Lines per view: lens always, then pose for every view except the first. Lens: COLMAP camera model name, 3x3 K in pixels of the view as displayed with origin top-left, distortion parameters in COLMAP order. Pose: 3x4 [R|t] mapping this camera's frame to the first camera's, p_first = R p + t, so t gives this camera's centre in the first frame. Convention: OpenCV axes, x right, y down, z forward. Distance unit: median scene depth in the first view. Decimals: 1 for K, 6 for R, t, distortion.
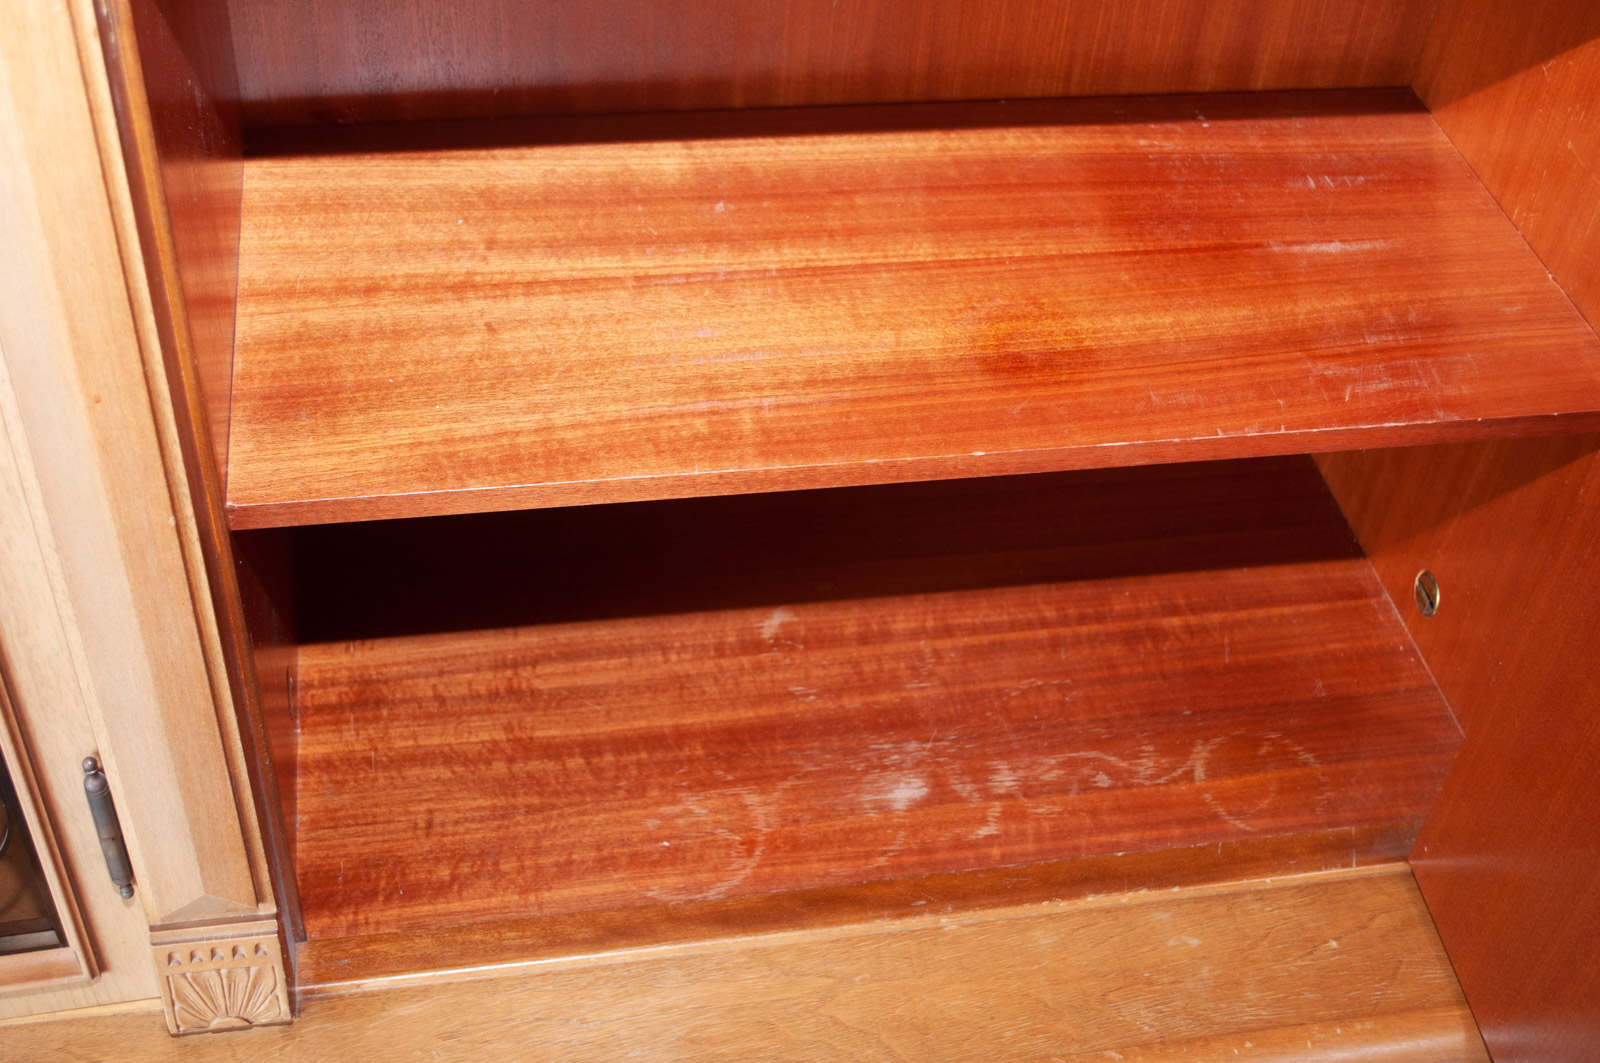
lens RADIAL K [[1953.4, 0, 815.9], [0, 1953.4, 530.8], [0, 0, 1]] dist [-0.023847, 0.000000]
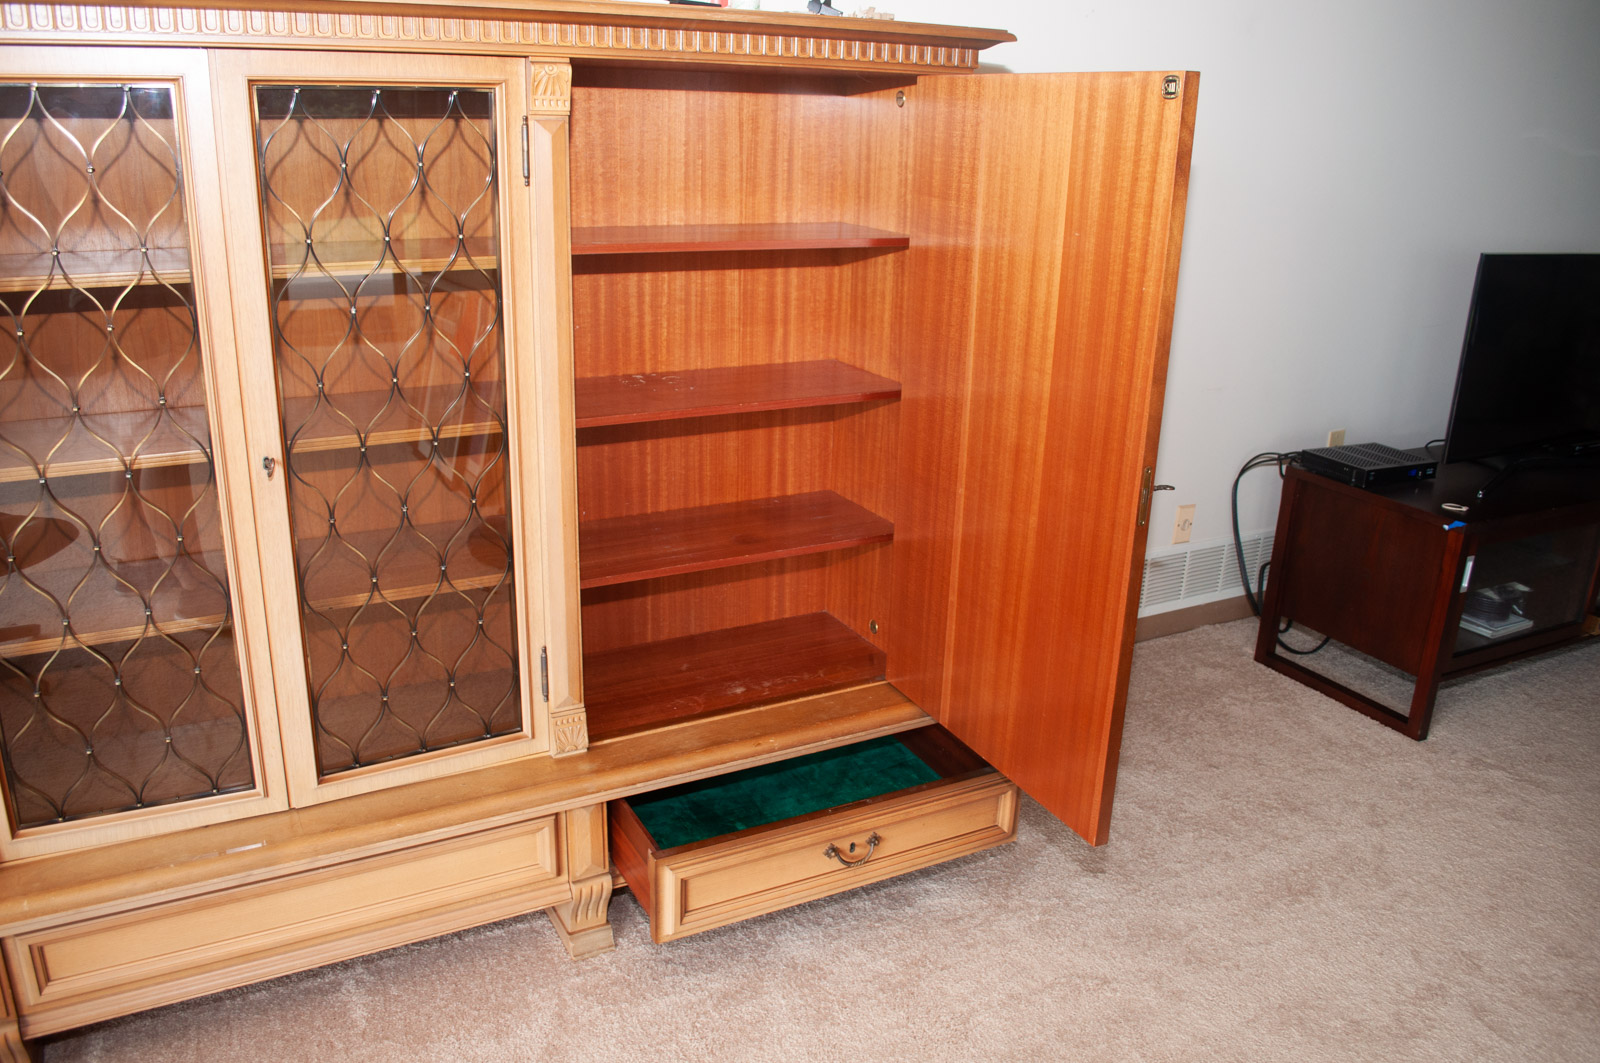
lens RADIAL K [[1265.5, 0, 785.6], [0, 1265.5, 530.6], [0, 0, 1]] dist [-0.079665, 0.010140]
pose [[0.952919, -0.137099, 0.270462, -0.426587], [0.238685, 0.889262, -0.390183, 0.755861], [-0.187018, 0.436368, 0.880118, -1.033662]]
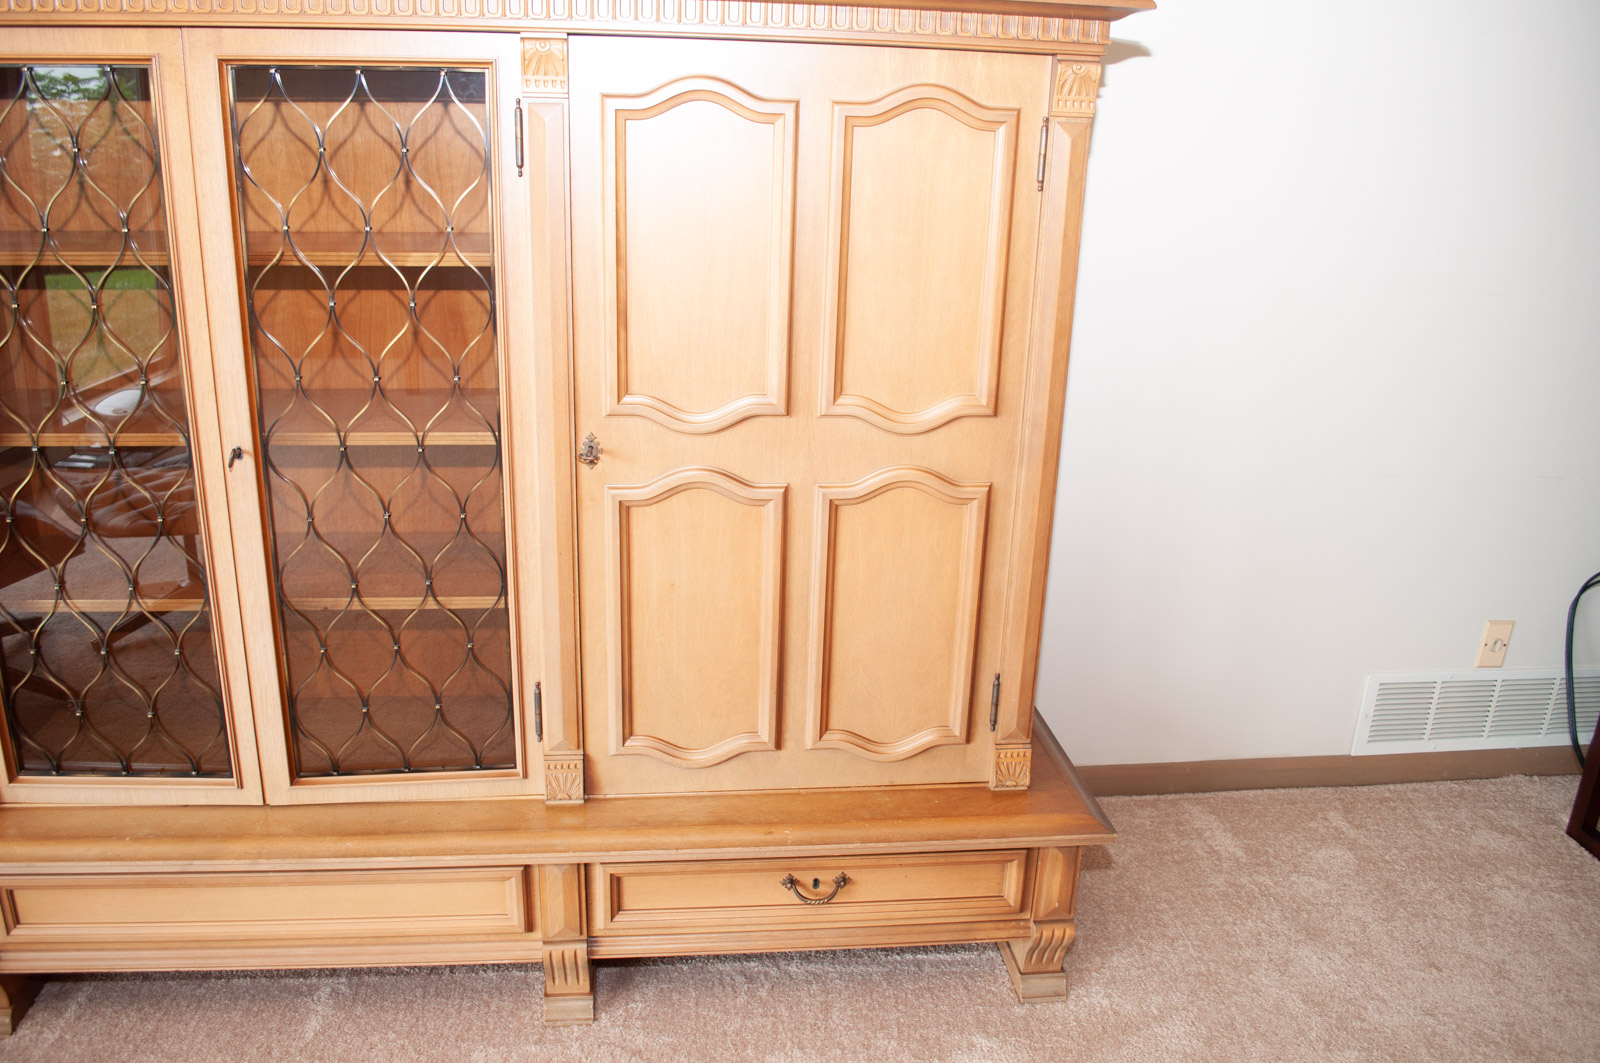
lens RADIAL K [[1265.5, 0, 807.6], [0, 1265.5, 525.3], [0, 0, 1]] dist [-0.079665, 0.010140]
pose [[0.996357, -0.010339, -0.084650, 0.227469], [-0.027154, 0.902500, -0.429833, 0.622613], [0.080840, 0.430566, 0.898932, -0.836867]]
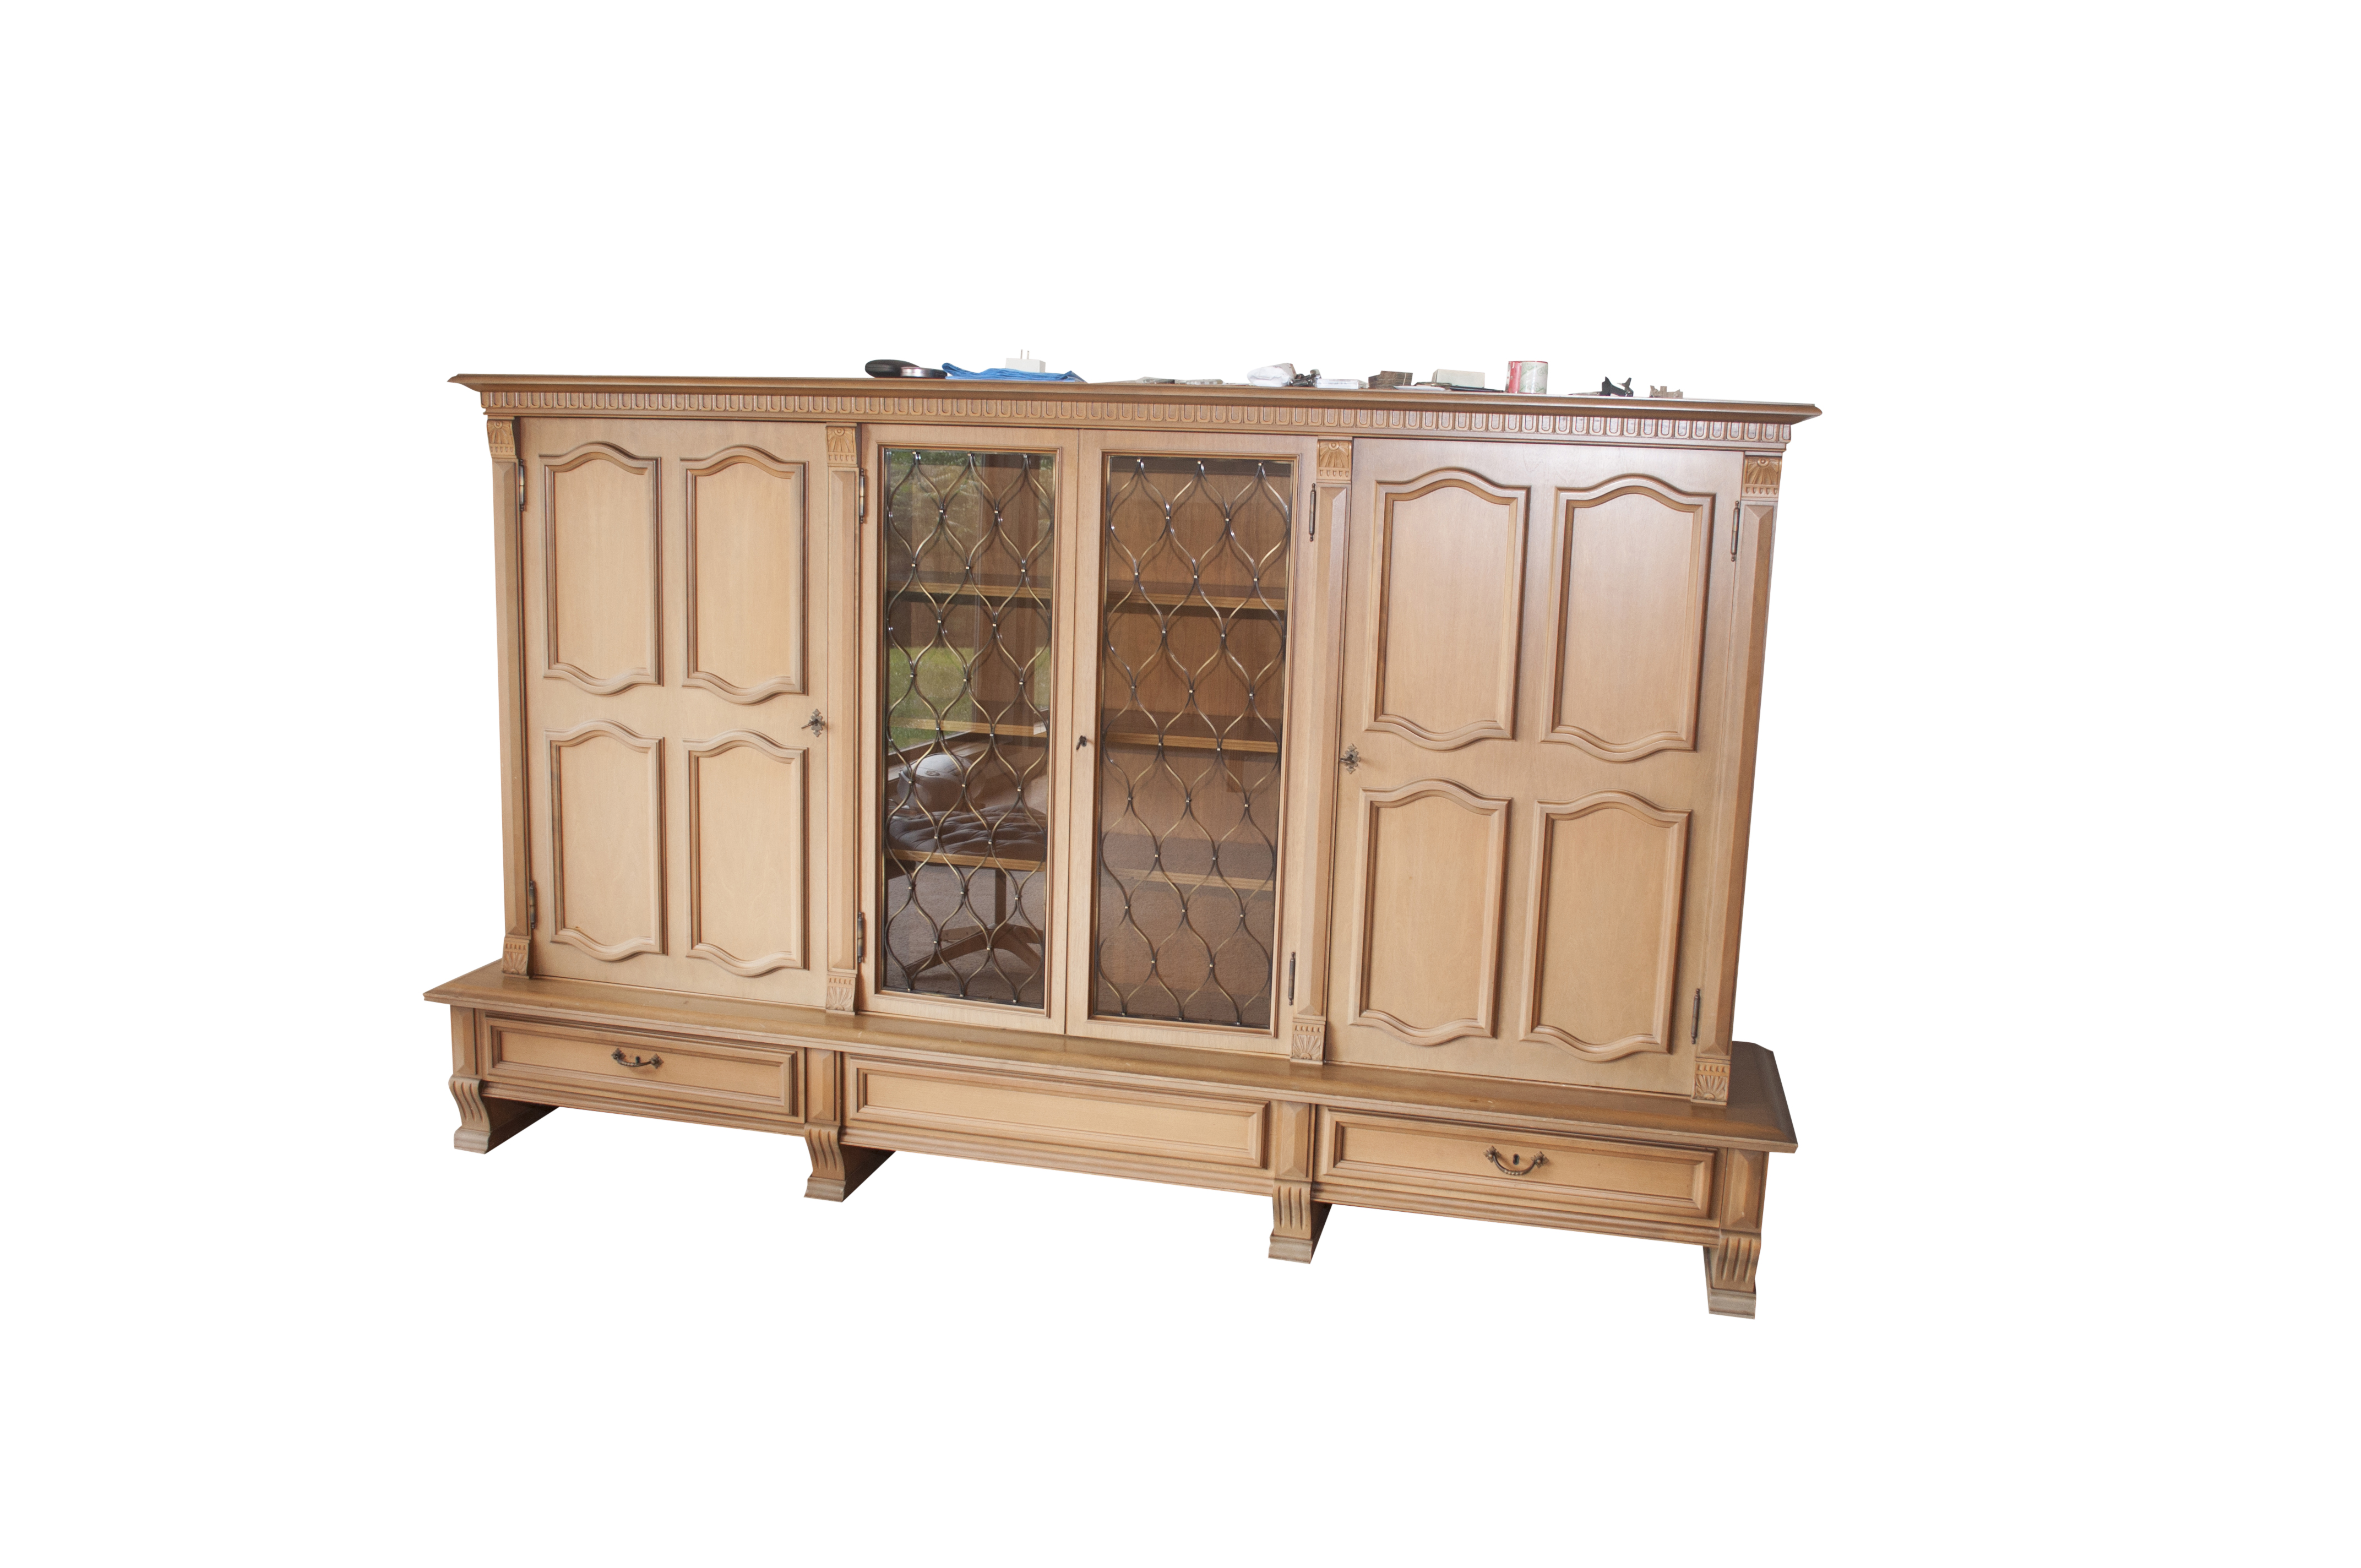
lens RADIAL K [[1867.4, 0, 1164.3], [0, 1867.4, 749.1], [0, 0, 1]] dist [-0.079665, 0.010140]
pose [[0.909161, 0.025516, -0.415662, 0.776677], [-0.264617, 0.806111, -0.529304, 1.485476], [0.321564, 0.591214, 0.739637, -1.743537]]
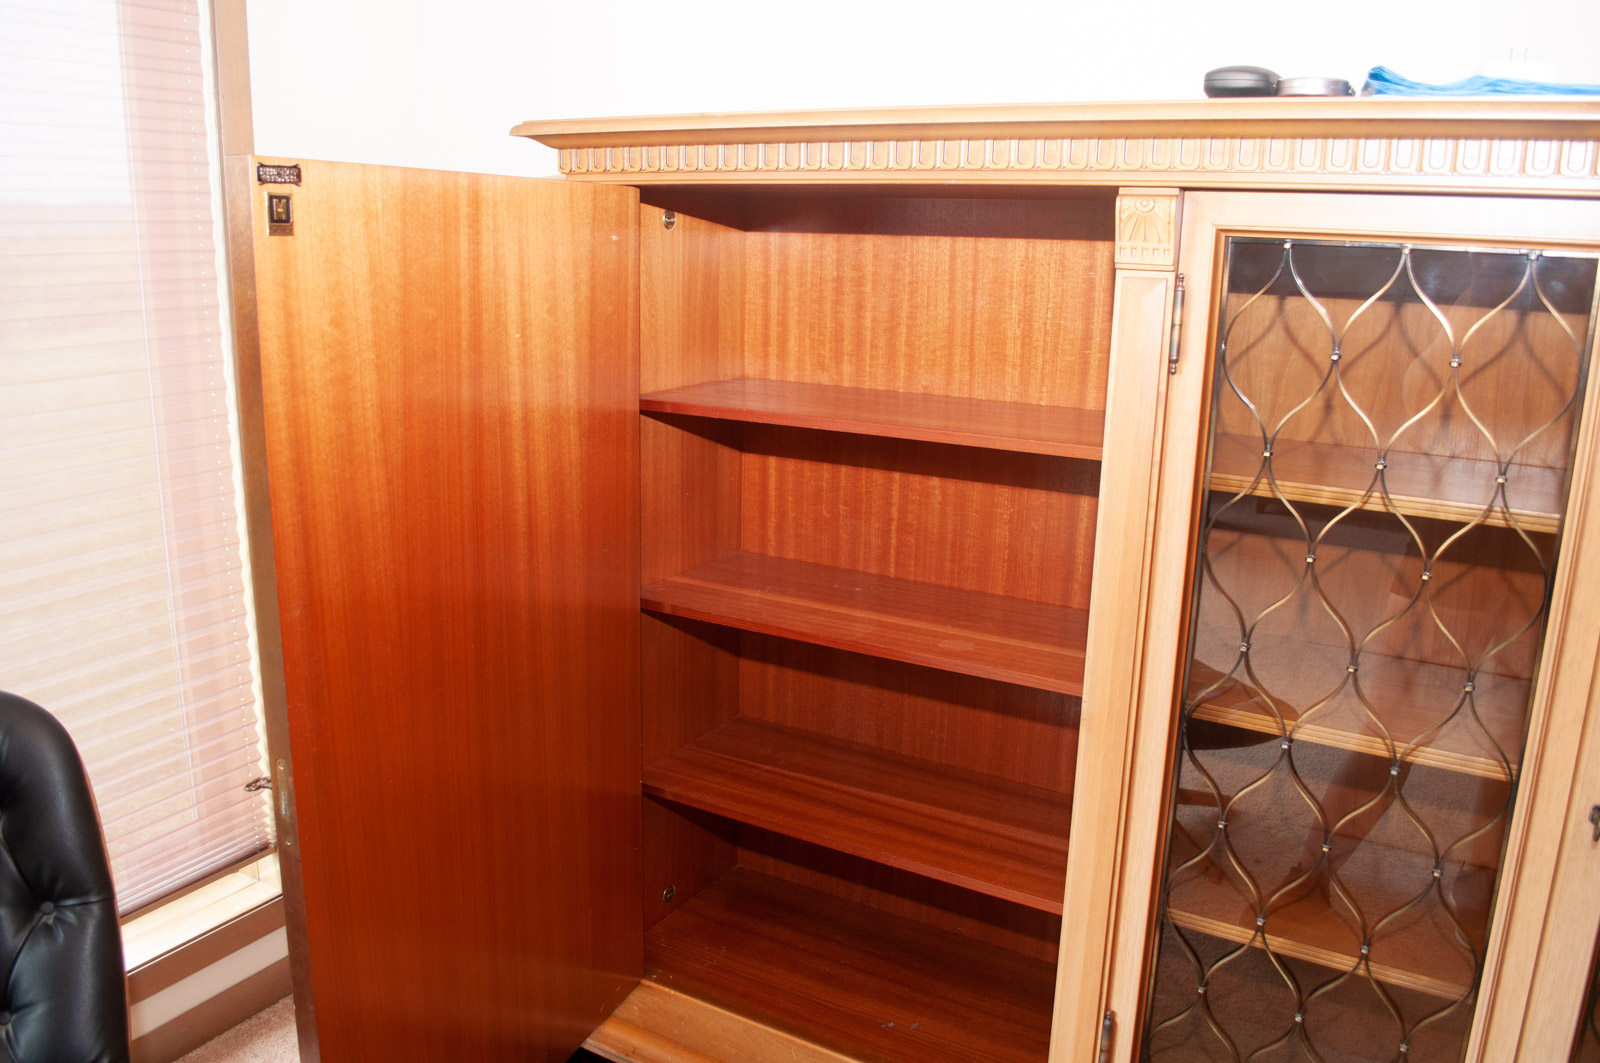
lens RADIAL K [[1265.5, 0, 779.2], [0, 1265.5, 537.2], [0, 0, 1]] dist [-0.079665, 0.010140]
pose [[0.759561, 0.105878, -0.641761, -0.507035], [-0.428412, 0.823848, -0.371131, 0.373074], [0.489419, 0.556834, 0.671122, -0.694283]]
